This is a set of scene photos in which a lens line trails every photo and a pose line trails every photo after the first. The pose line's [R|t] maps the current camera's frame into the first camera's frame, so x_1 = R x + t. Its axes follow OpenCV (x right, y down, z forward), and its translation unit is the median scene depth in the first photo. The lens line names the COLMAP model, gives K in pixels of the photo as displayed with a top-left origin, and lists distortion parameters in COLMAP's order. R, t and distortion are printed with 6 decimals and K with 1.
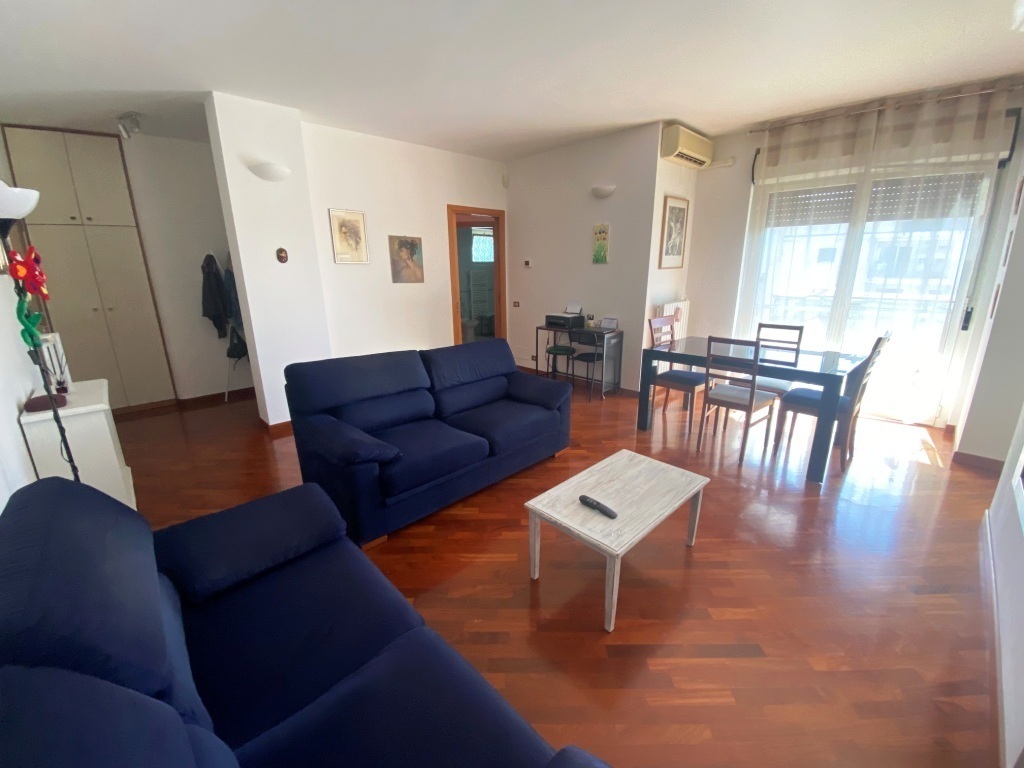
lens RADIAL K [[420.7, 0, 509.9], [0, 420.7, 384.7], [0, 0, 1]] dist [0.043243, -0.036066]
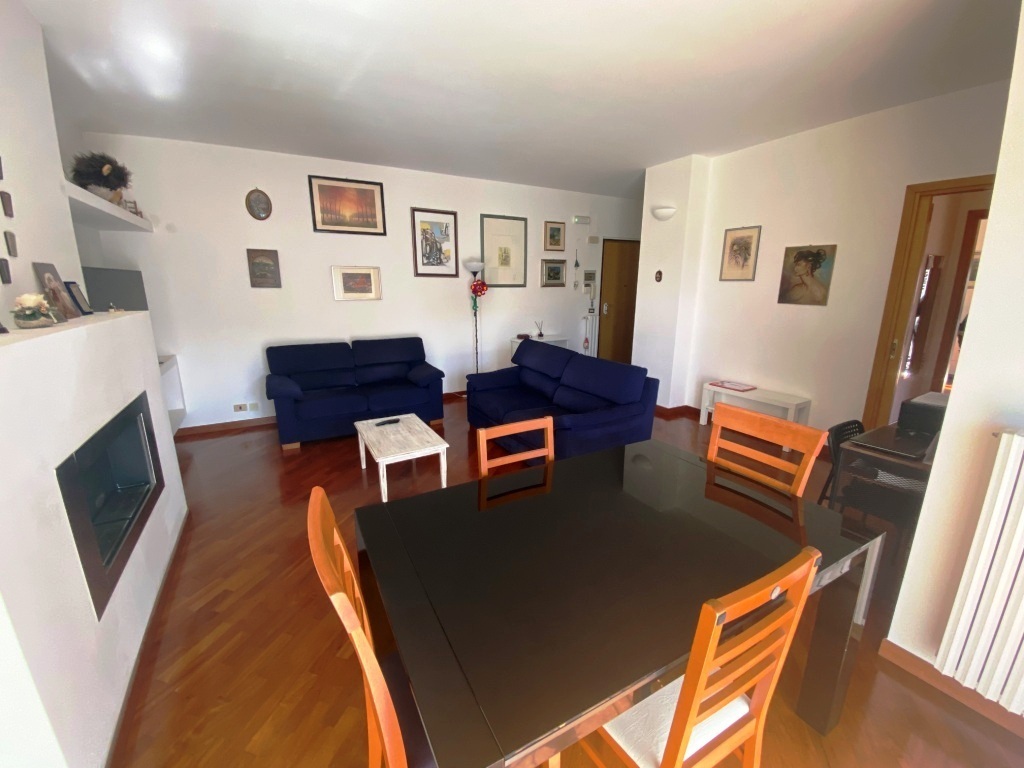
lens RADIAL K [[420.7, 0, 509.9], [0, 420.7, 384.7], [0, 0, 1]] dist [0.043243, -0.036066]
pose [[-0.246124, 0.236632, -0.939909, 0.834323], [-0.251792, 0.920835, 0.297764, -0.253790], [0.935961, 0.309949, -0.167057, 0.839869]]
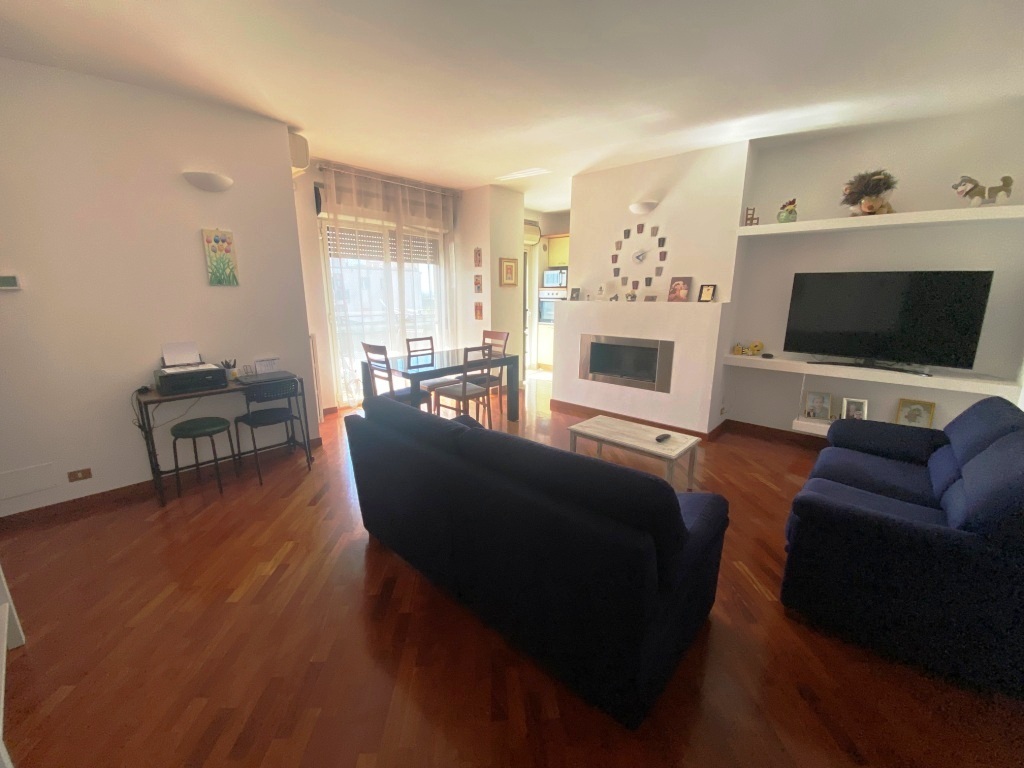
lens RADIAL K [[420.7, 0, 509.9], [0, 420.7, 384.7], [0, 0, 1]] dist [0.043243, -0.036066]
pose [[-0.061053, -0.205487, 0.976754, -0.634360], [0.264274, 0.940328, 0.214342, -0.196966], [-0.962513, 0.271217, -0.003105, 0.733915]]
